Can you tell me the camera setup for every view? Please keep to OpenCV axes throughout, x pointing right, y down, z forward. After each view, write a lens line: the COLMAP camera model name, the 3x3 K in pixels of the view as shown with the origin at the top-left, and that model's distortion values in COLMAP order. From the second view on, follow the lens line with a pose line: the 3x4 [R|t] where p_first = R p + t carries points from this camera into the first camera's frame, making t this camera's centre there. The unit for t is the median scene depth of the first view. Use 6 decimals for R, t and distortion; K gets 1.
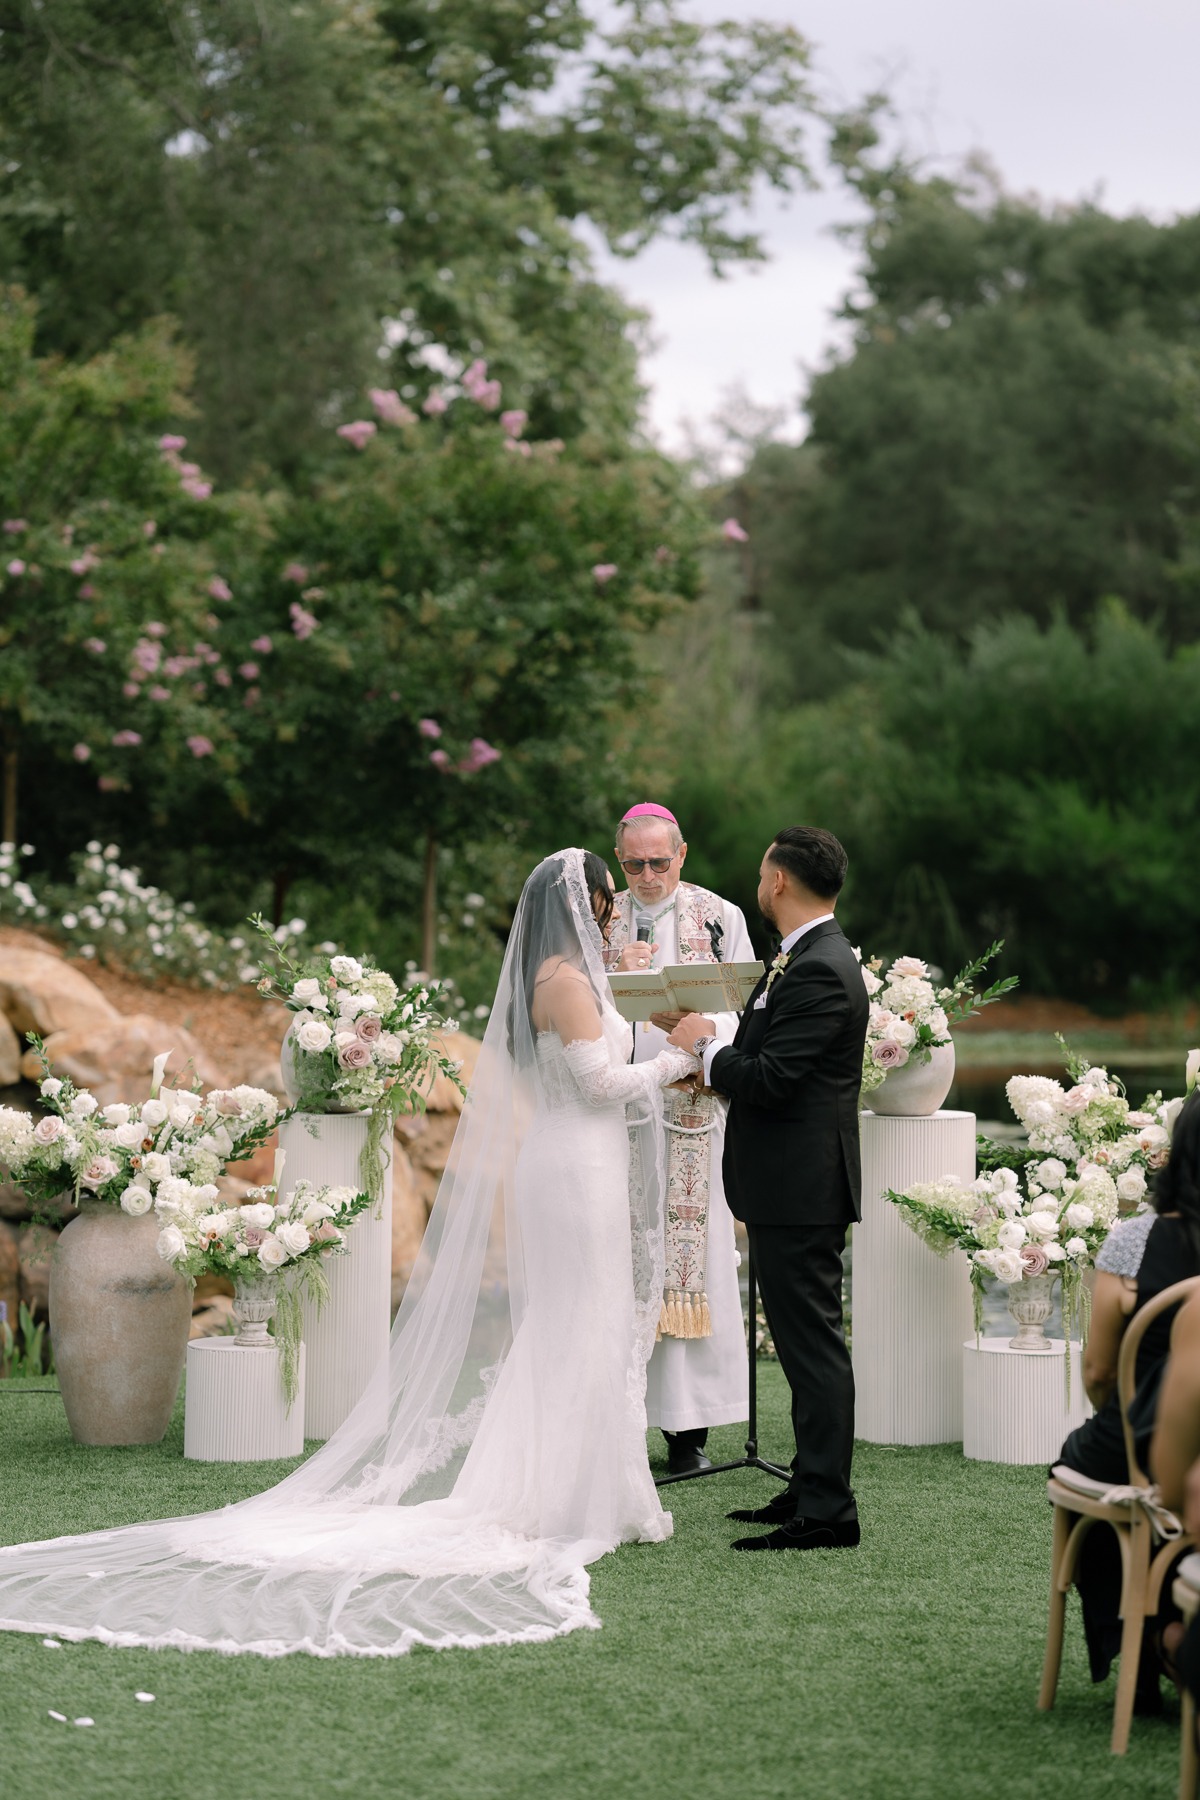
lens RADIAL K [[5988.3, 0, 600.0], [0, 5988.3, 900.0], [0, 0, 1]] dist [0.095536, 57.254410]
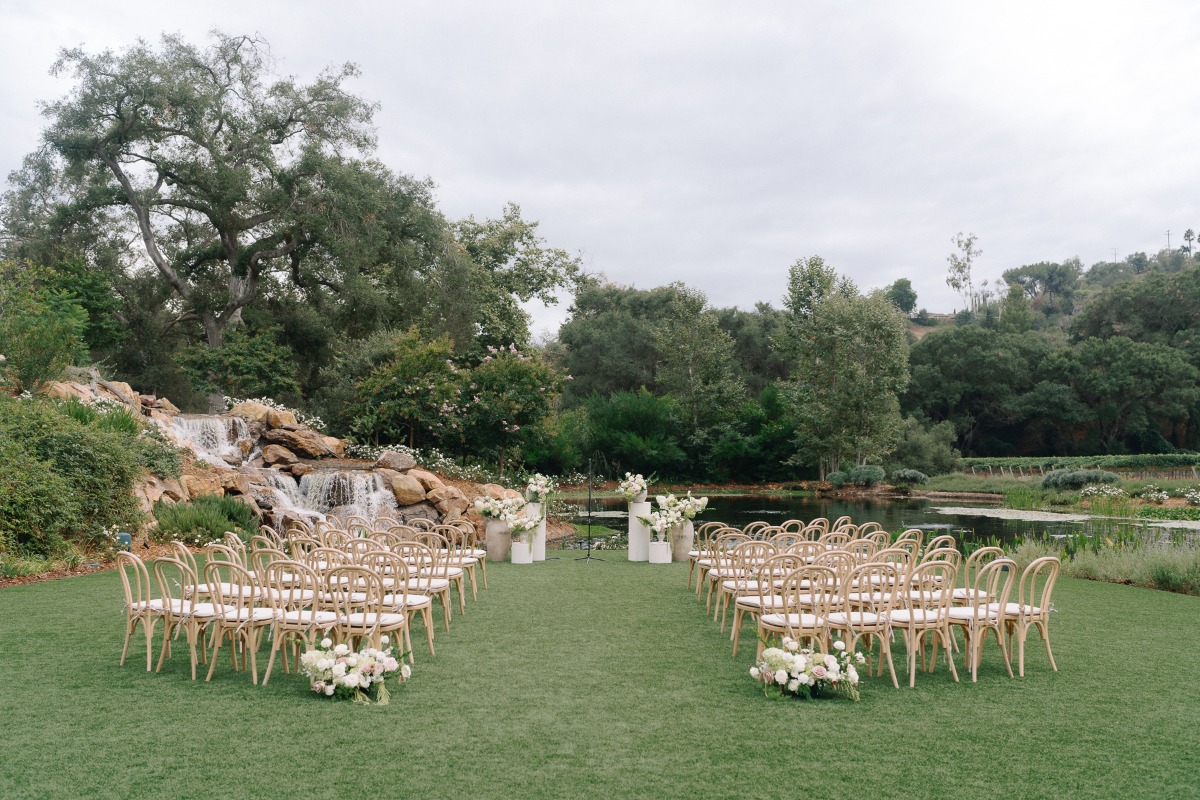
lens RADIAL K [[2709.3, 0, 600.0], [0, 2709.3, 400.0], [0, 0, 1]] dist [0.083993, 0.299535]
pose [[0.994212, 0.003506, 0.107382, -0.144269], [-0.001912, 0.999886, -0.014945, -0.012350], [-0.107422, 0.014653, 0.994105, -0.850254]]
